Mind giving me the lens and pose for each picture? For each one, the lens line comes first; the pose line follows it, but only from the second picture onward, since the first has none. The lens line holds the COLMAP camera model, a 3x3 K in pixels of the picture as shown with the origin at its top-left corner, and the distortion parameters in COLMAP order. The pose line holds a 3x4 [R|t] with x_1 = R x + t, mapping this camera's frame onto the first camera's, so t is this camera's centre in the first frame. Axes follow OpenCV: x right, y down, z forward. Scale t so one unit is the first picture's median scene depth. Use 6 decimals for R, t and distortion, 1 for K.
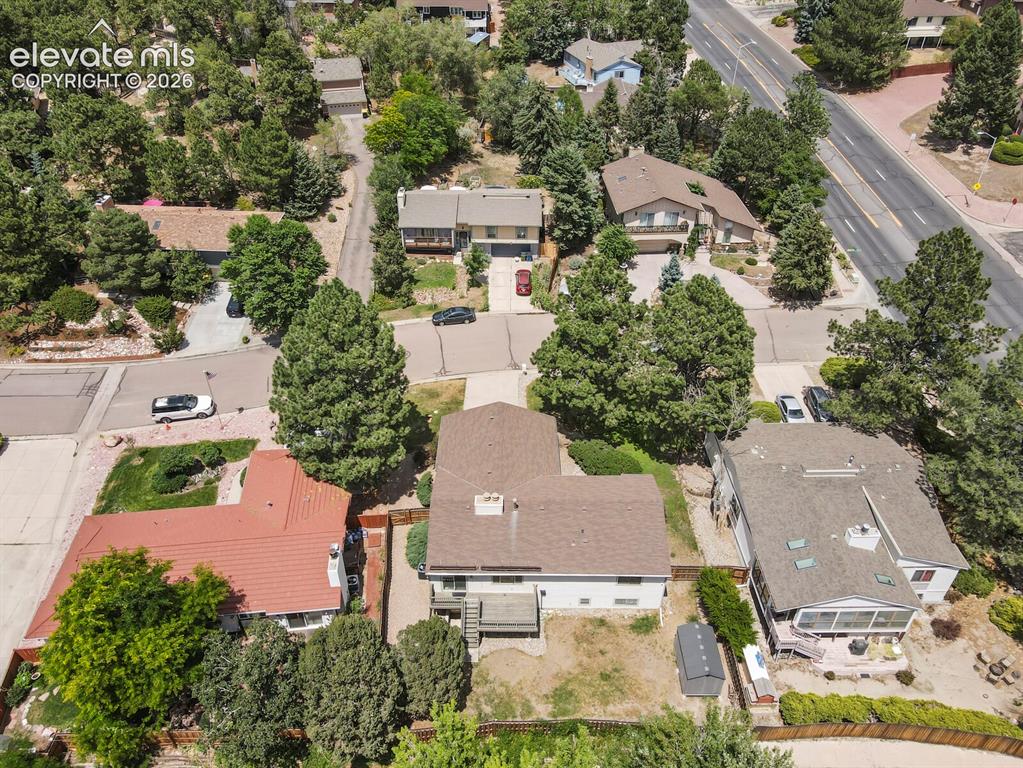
lens RADIAL K [[733.7, 0, 511.5], [0, 733.7, 384.0], [0, 0, 1]] dist [0.024904, 0.038313]
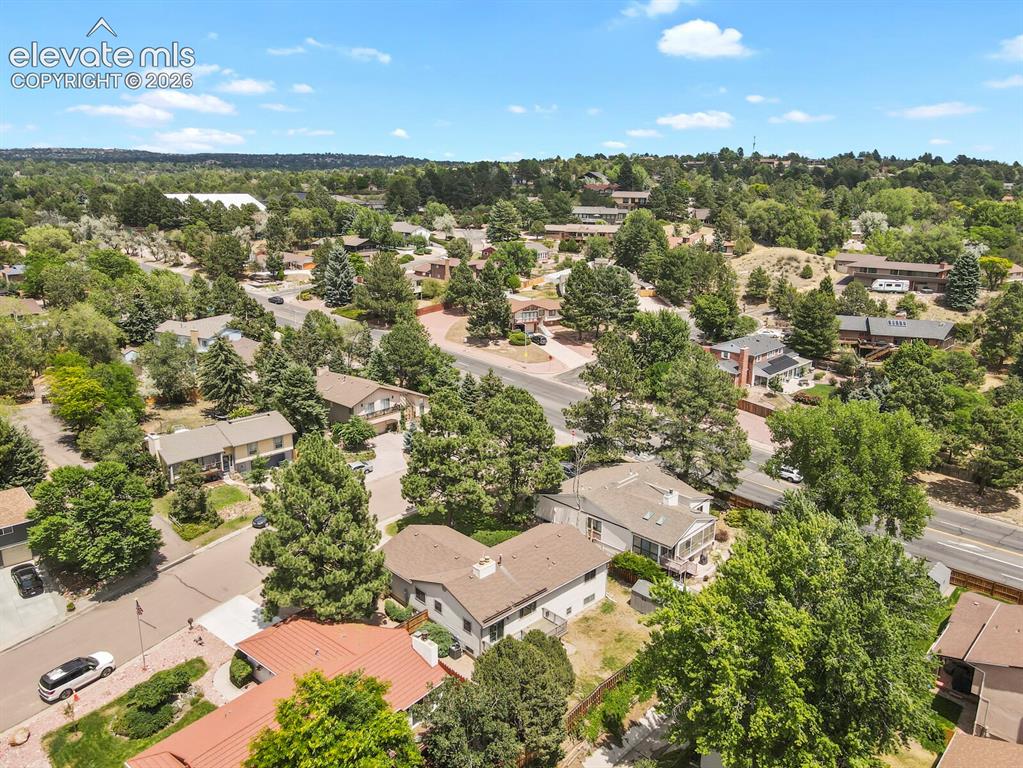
lens RADIAL K [[733.7, 0, 511.5], [0, 733.7, 384.0], [0, 0, 1]] dist [0.024904, 0.038313]
pose [[0.719784, -0.189065, 0.667956, -0.601775], [0.426092, 0.879950, -0.210083, 0.133087], [-0.548048, 0.435825, 0.713933, -0.043677]]
